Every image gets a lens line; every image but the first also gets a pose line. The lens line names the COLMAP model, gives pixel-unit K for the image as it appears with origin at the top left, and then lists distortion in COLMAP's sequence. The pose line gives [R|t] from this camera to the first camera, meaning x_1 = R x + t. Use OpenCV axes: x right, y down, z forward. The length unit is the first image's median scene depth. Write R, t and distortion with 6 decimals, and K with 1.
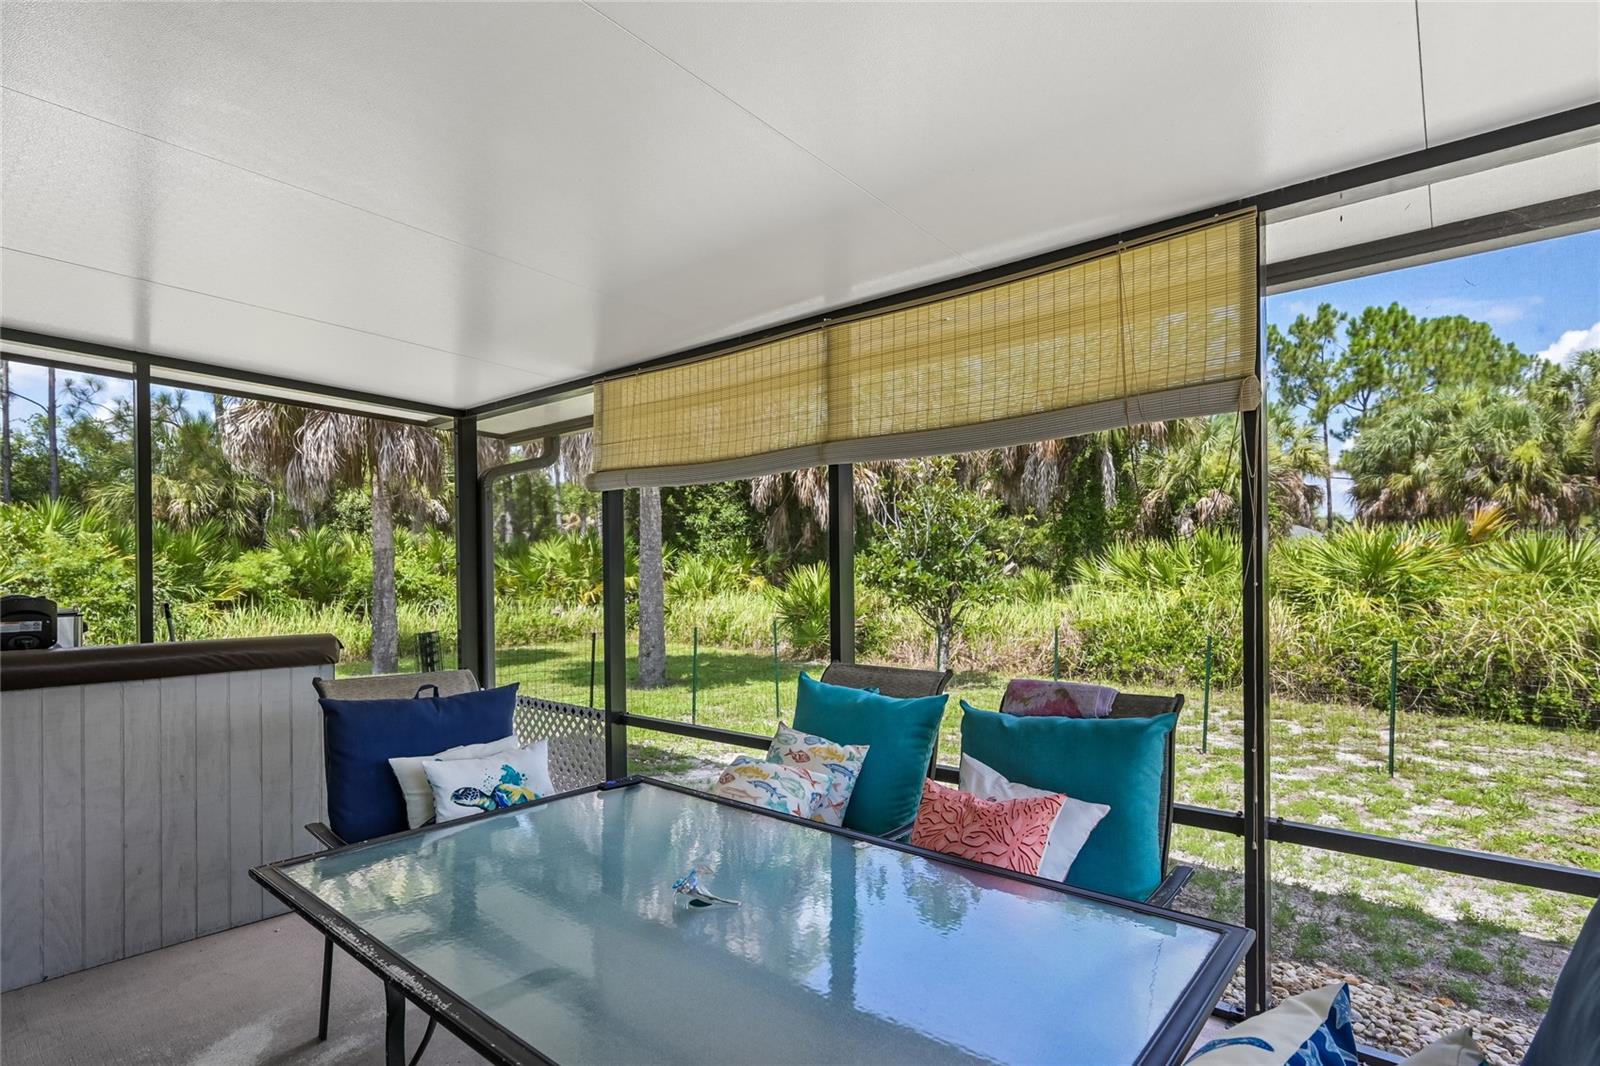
lens RADIAL K [[792.8, 0, 796.6], [0, 792.8, 563.0], [0, 0, 1]] dist [0.000512, 0.000264]
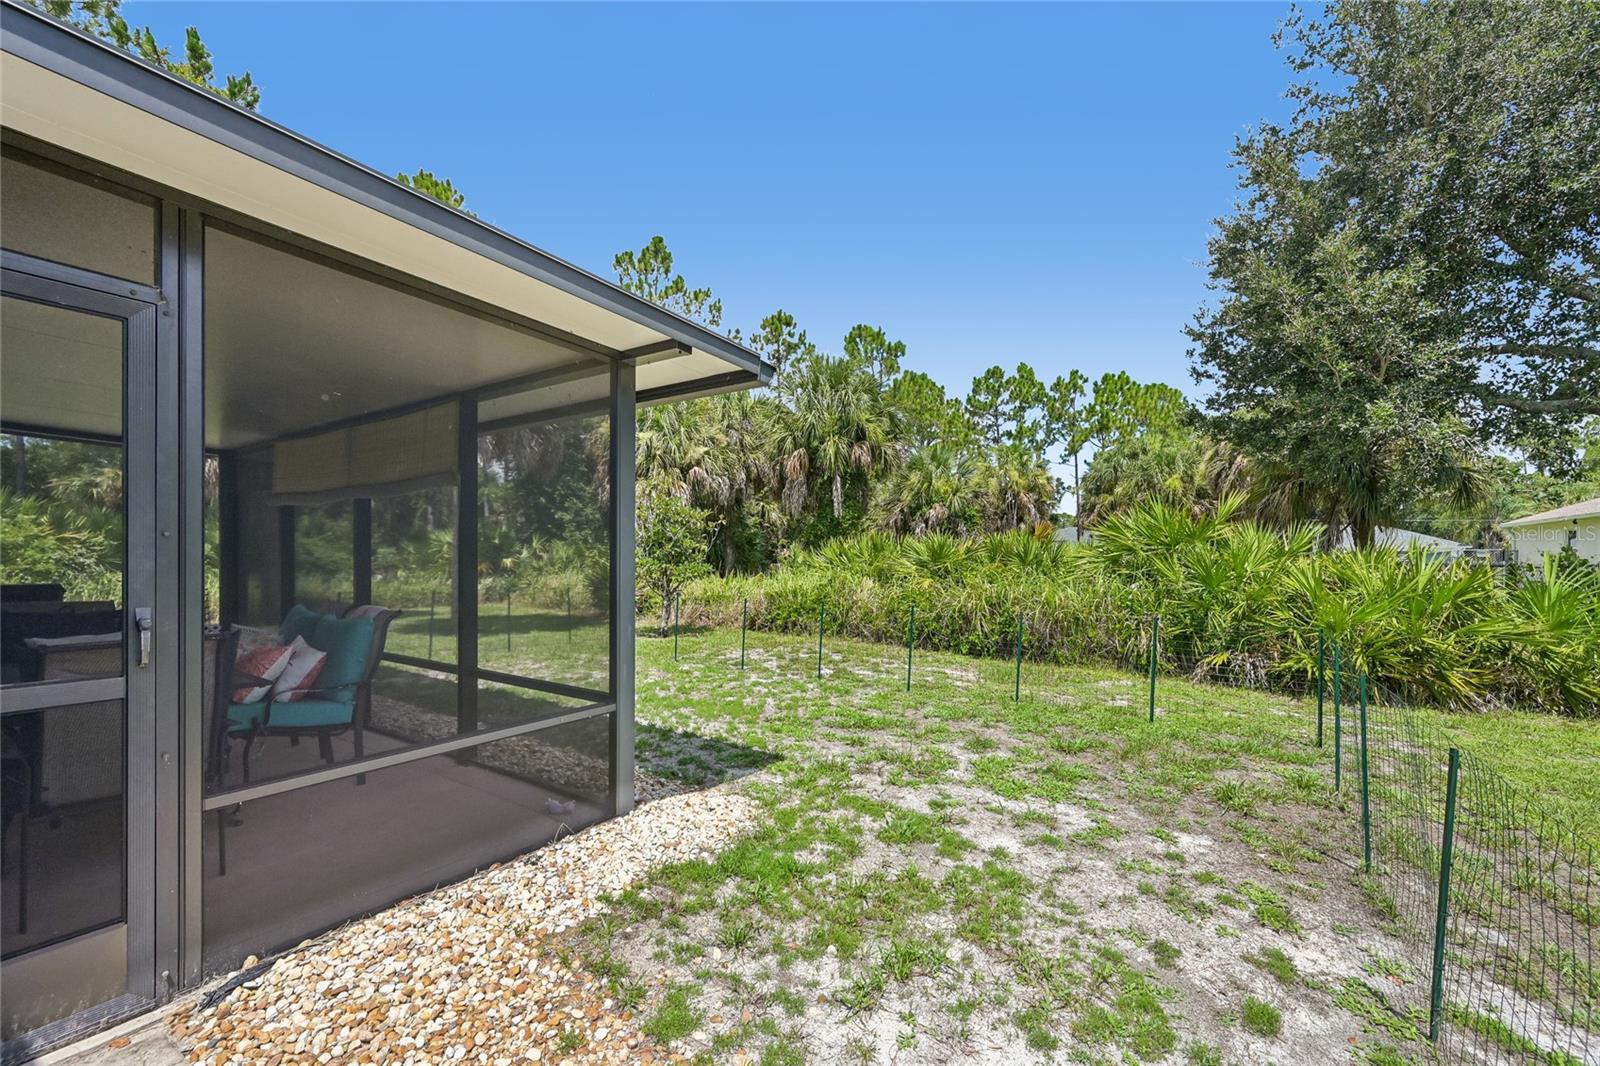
lens RADIAL K [[626.4, 0, 784.4], [0, 626.4, 553.5], [0, 0, 1]] dist [-0.000028, 0.000162]
pose [[0.994028, 0.018533, 0.107536, 0.129031], [-0.019077, 0.999810, 0.004031, -0.002310], [-0.107440, -0.006058, 0.994193, -0.085141]]
